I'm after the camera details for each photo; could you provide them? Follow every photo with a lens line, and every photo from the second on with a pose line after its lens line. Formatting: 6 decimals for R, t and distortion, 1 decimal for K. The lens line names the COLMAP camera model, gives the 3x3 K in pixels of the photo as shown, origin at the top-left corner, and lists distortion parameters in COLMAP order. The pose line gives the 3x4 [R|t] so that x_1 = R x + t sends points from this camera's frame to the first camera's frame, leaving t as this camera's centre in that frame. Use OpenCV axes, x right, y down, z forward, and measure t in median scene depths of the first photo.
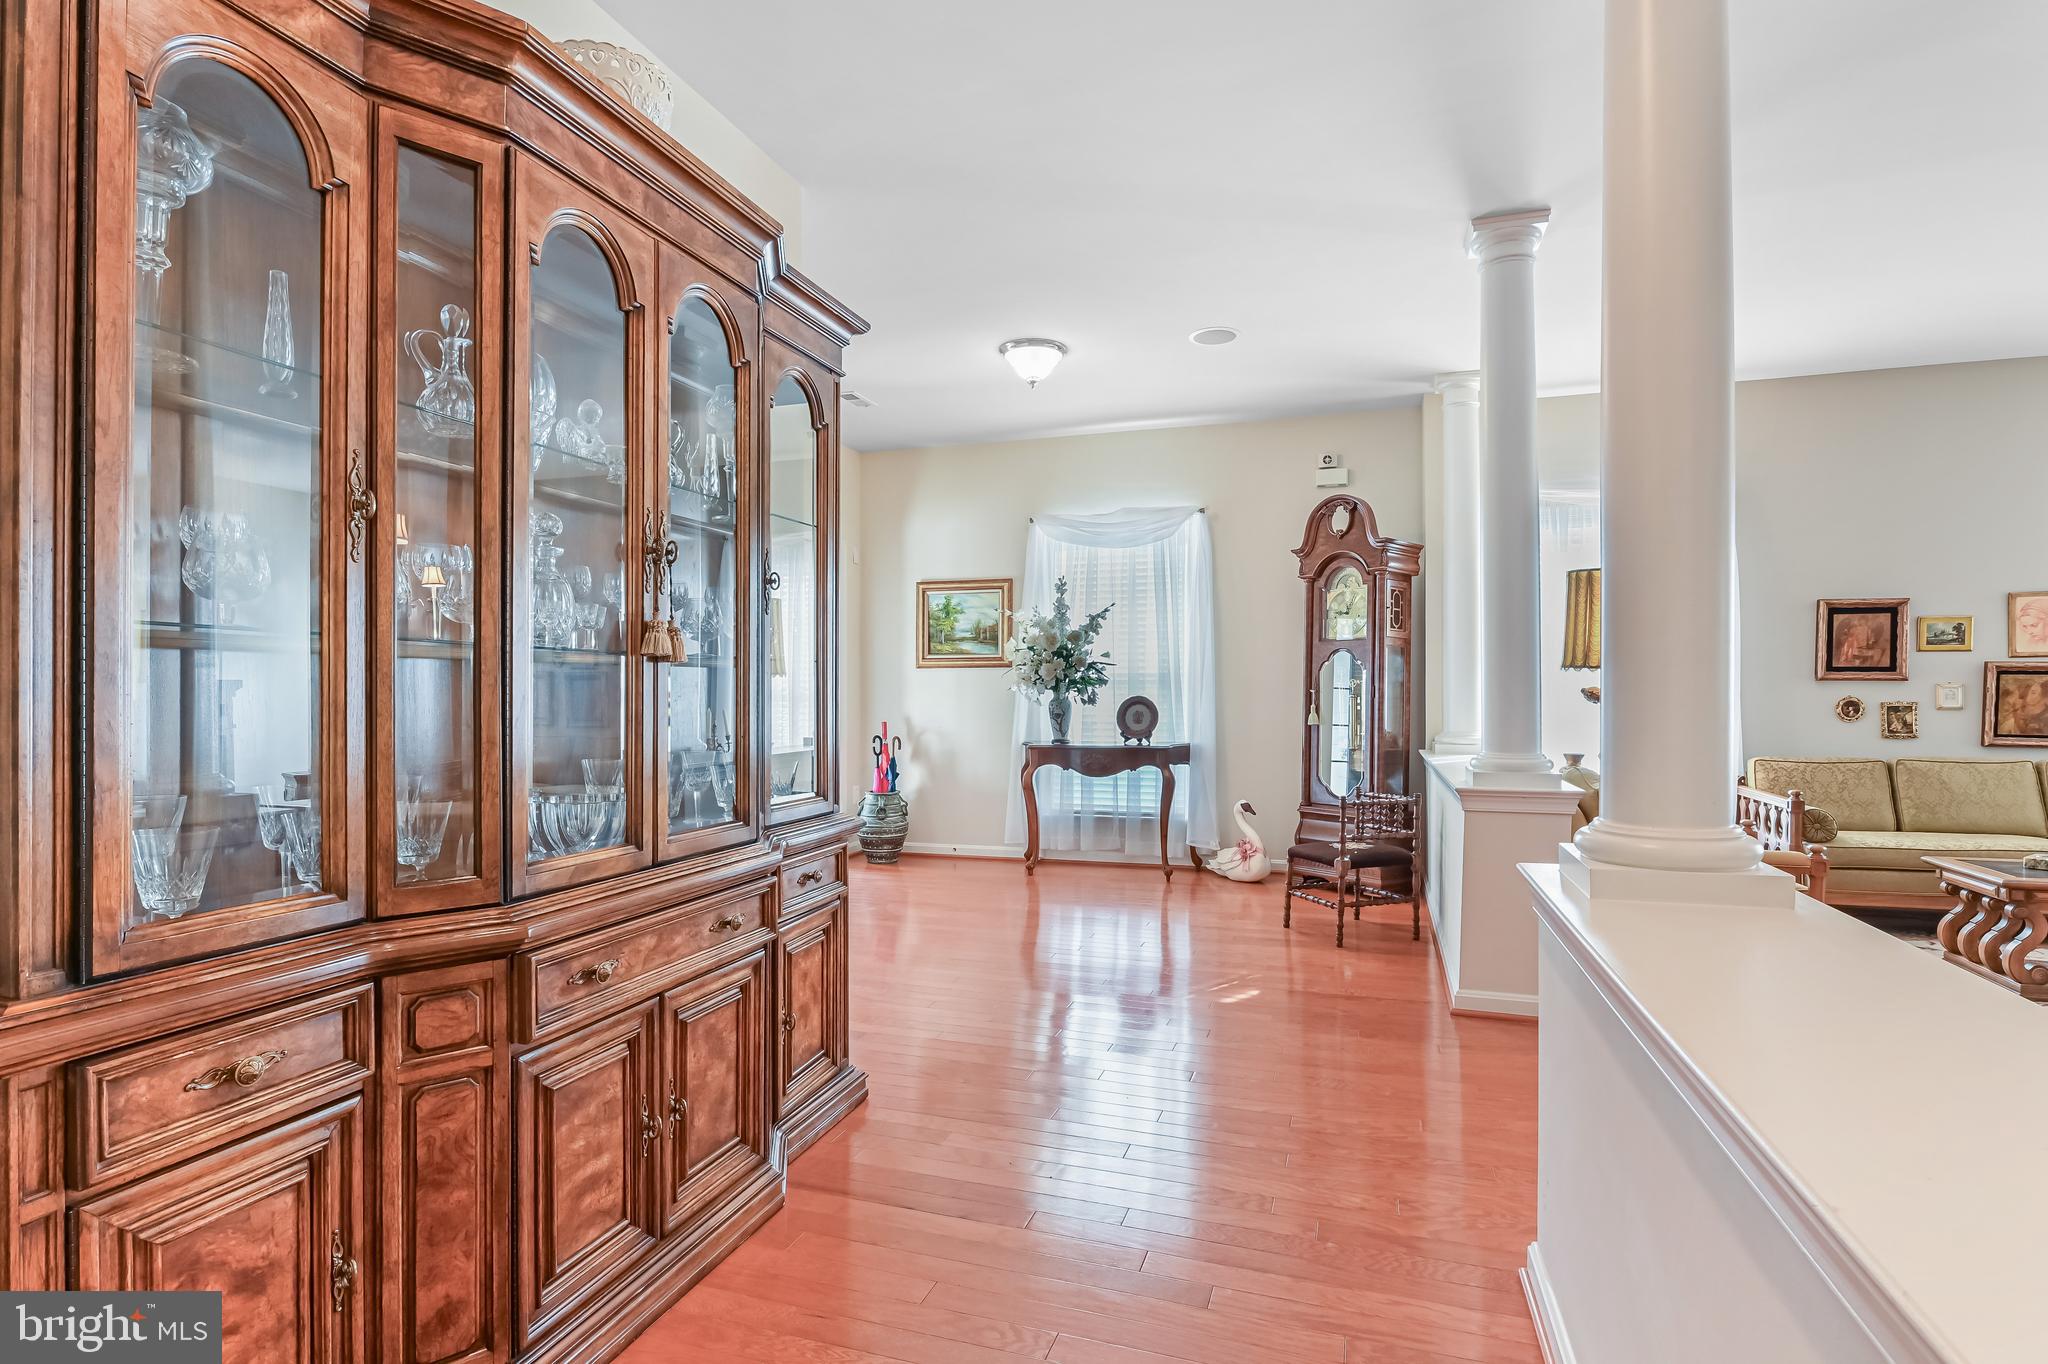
lens RADIAL K [[1043.3, 0, 1032.6], [0, 1043.3, 692.5], [0, 0, 1]] dist [-0.006653, -0.000459]
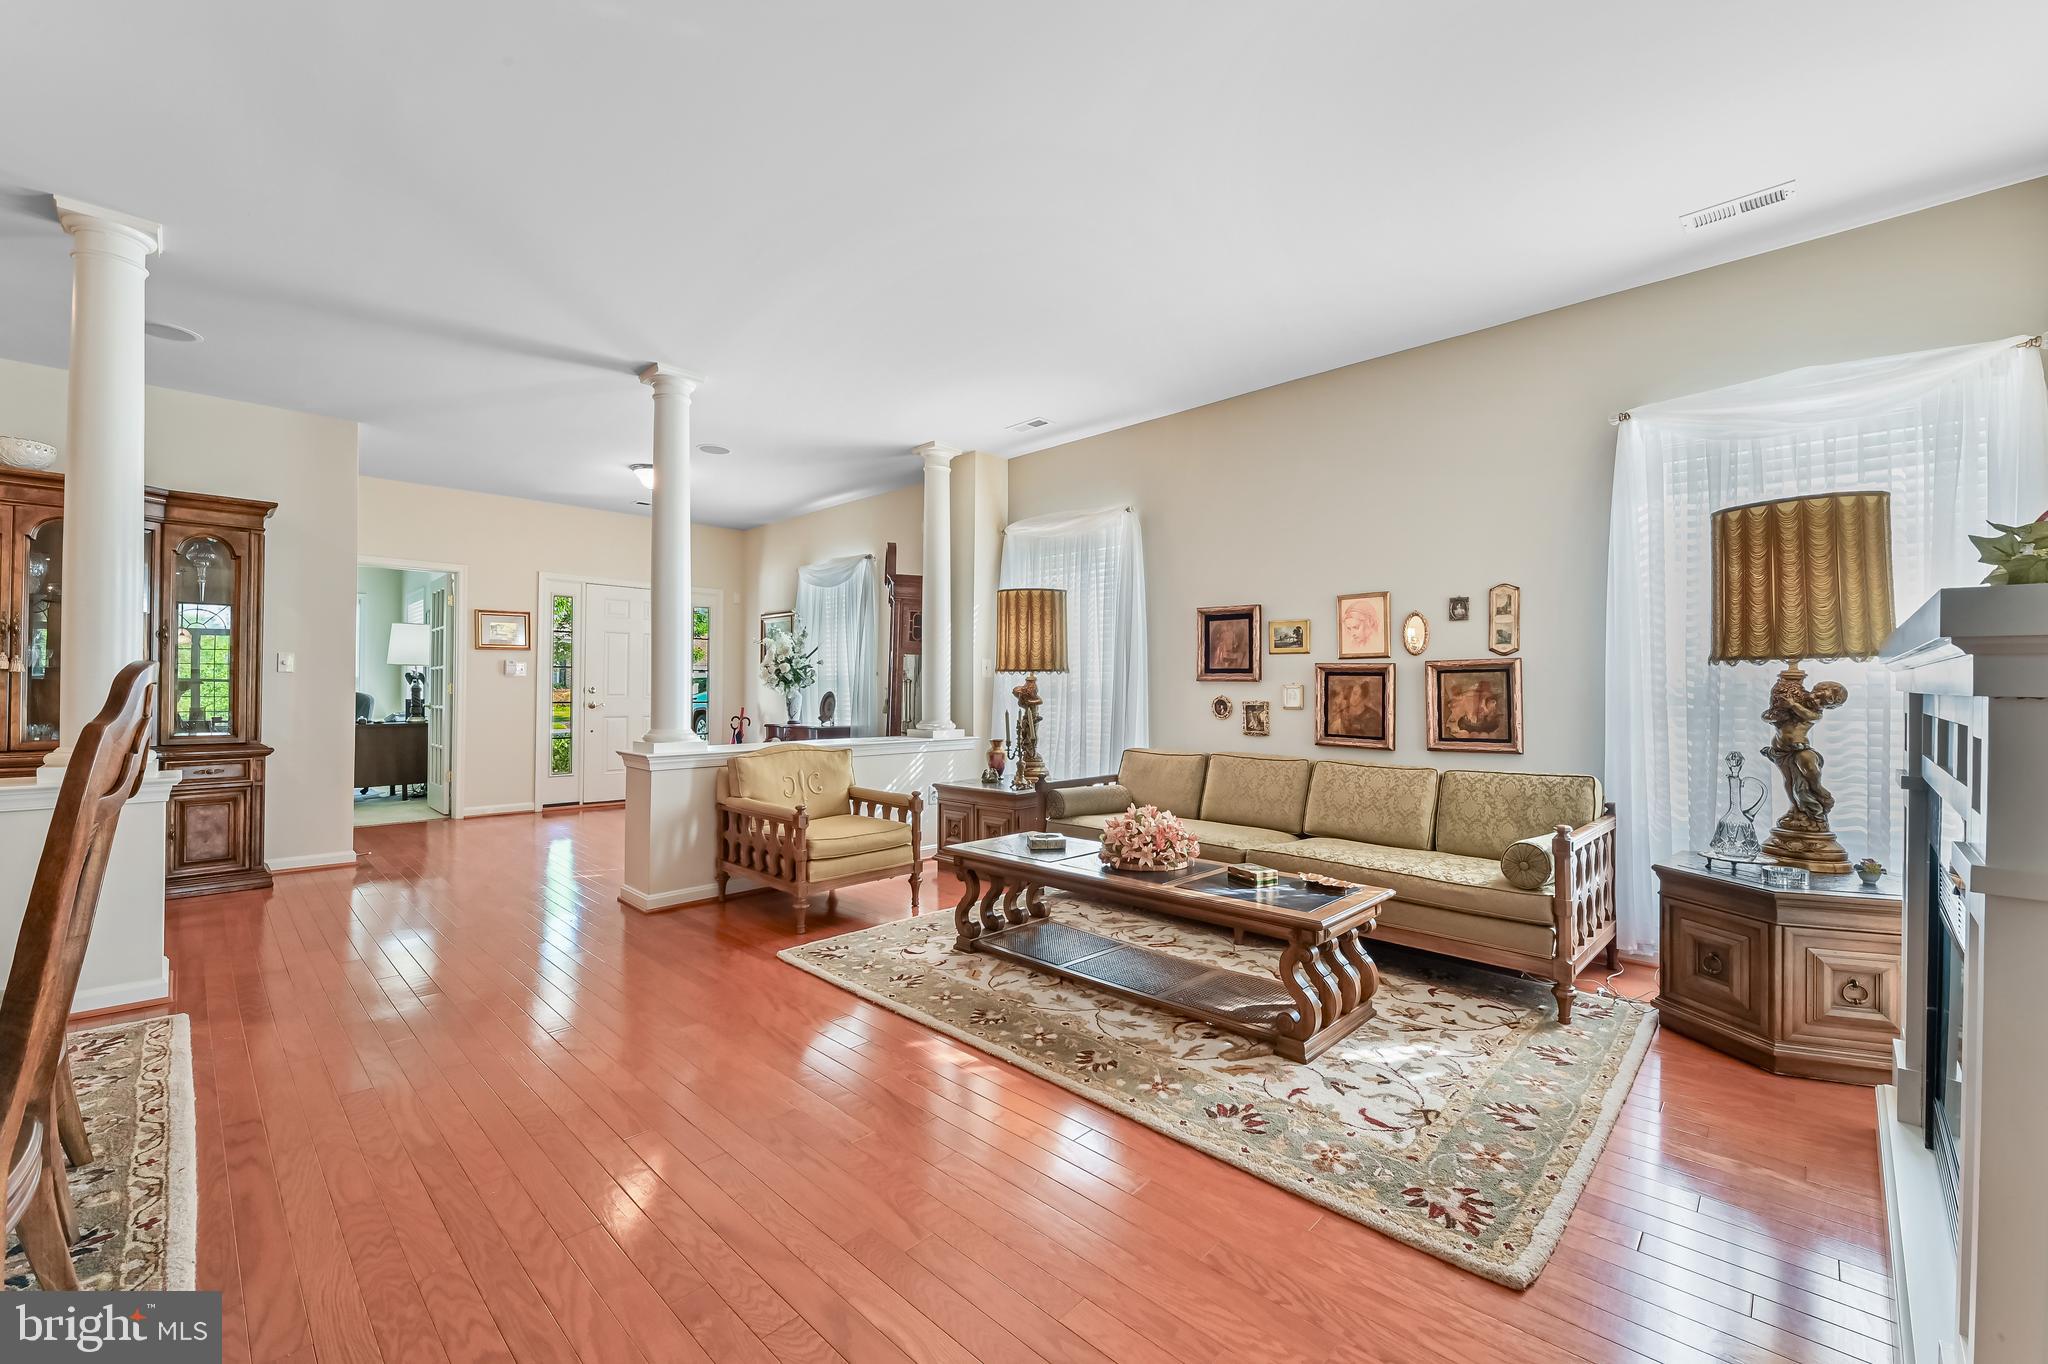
lens RADIAL K [[823.0, 0, 987.8], [0, 823.0, 681.2], [0, 0, 1]] dist [-0.007466, 0.000284]
pose [[0.897204, 0.000648, -0.441616, 0.803164], [-0.002492, 0.999990, -0.003597, -0.006762], [0.441609, 0.004328, 0.897197, 0.098725]]
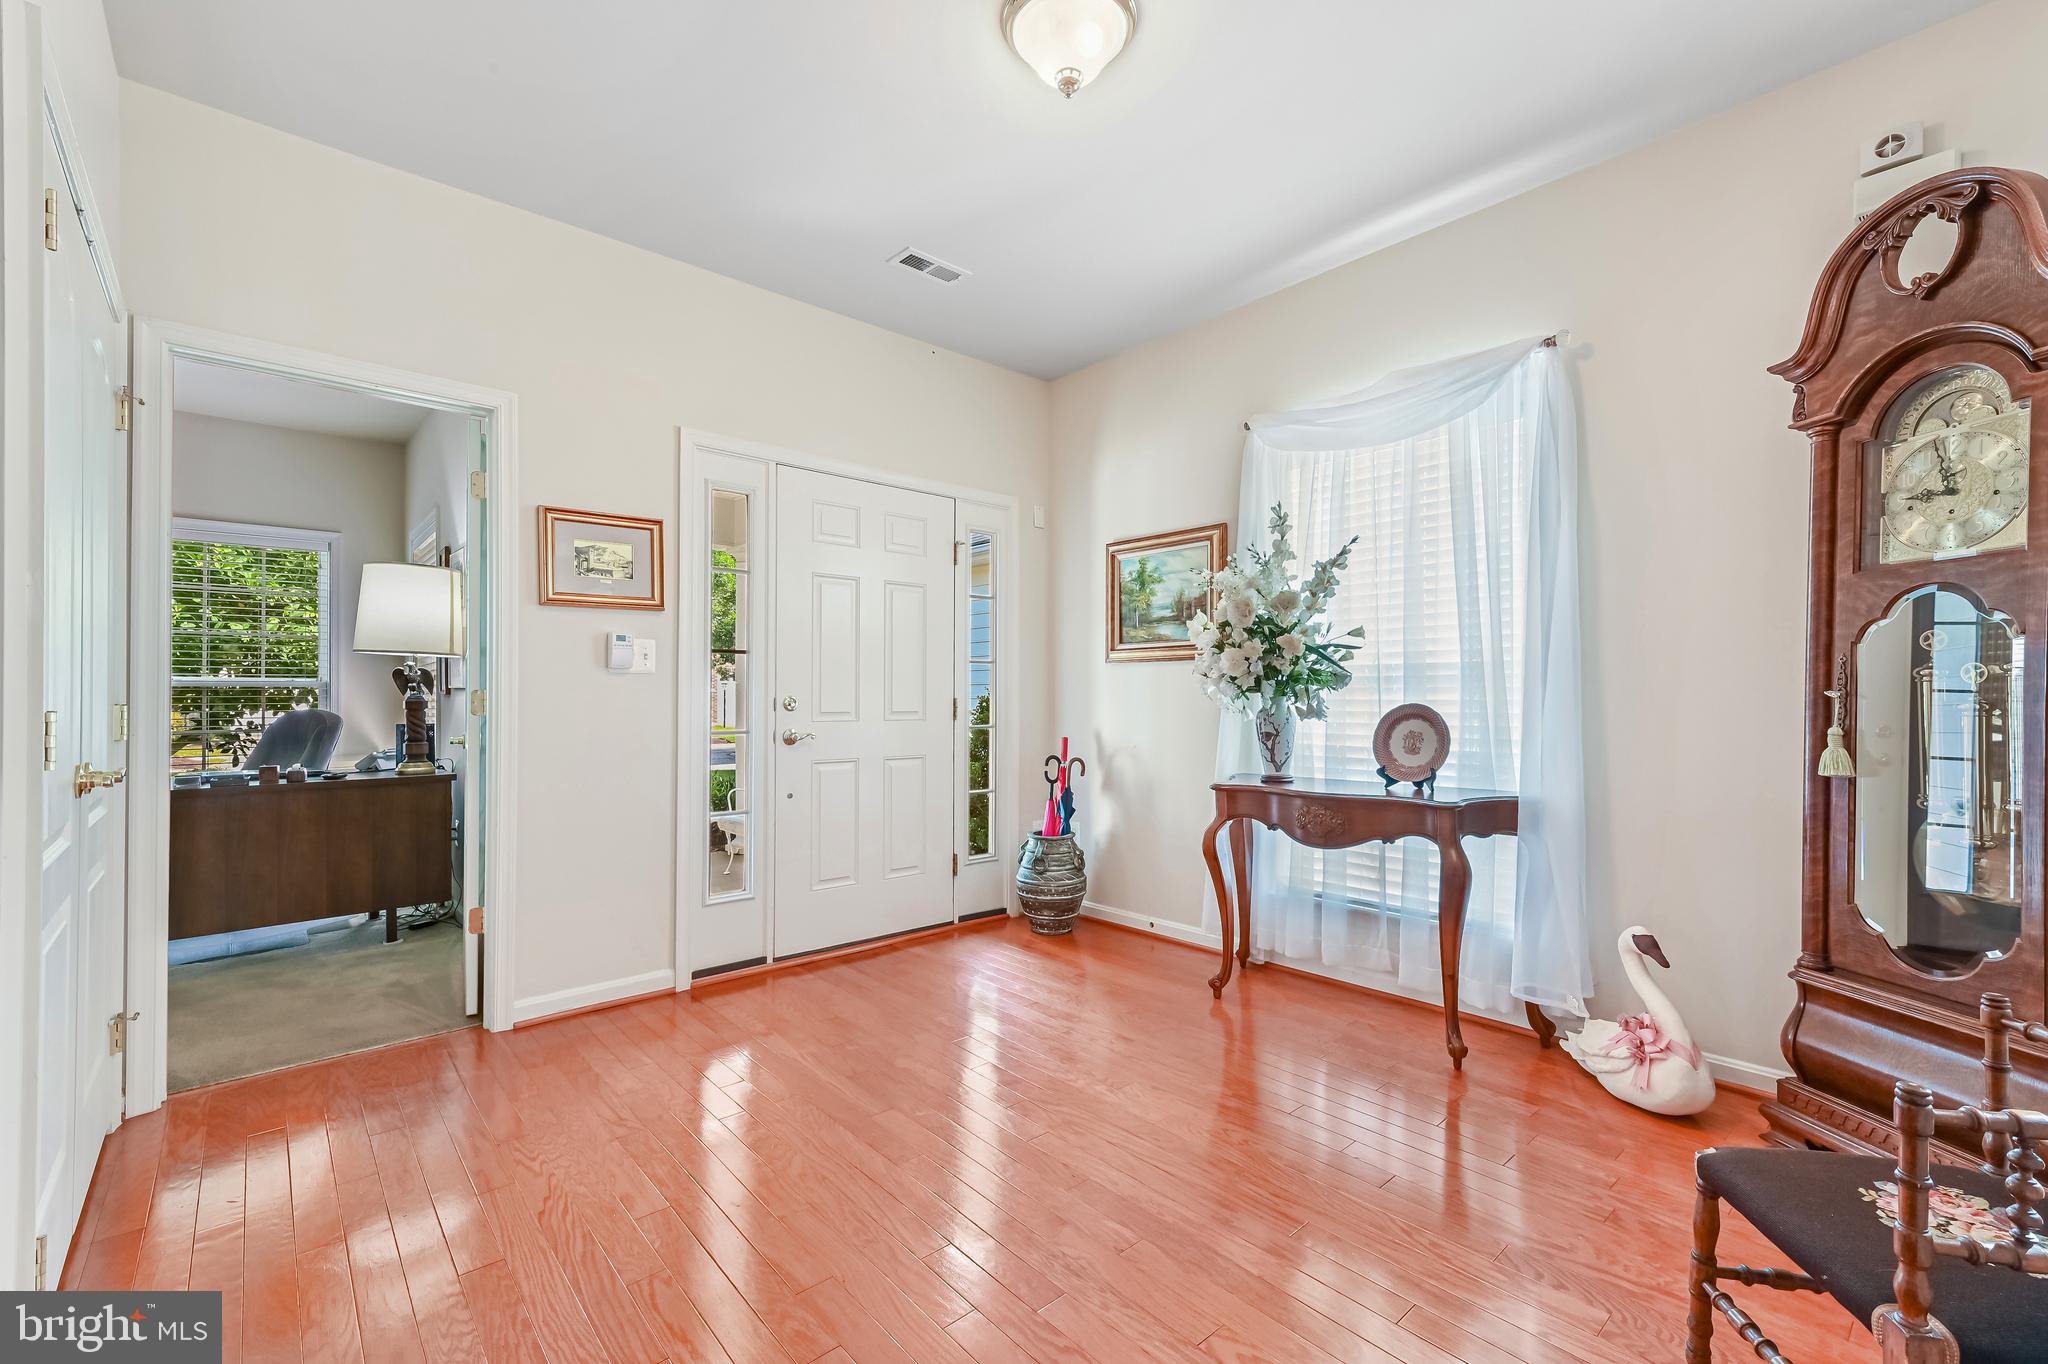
lens RADIAL K [[883.2, 0, 997.5], [0, 883.2, 691.4], [0, 0, 1]] dist [0.006587, -0.000309]
pose [[0.861826, -0.004283, -0.507186, 0.151786], [0.001989, 0.999985, -0.005064, -0.001336], [0.507200, 0.003356, 0.861822, 0.498319]]
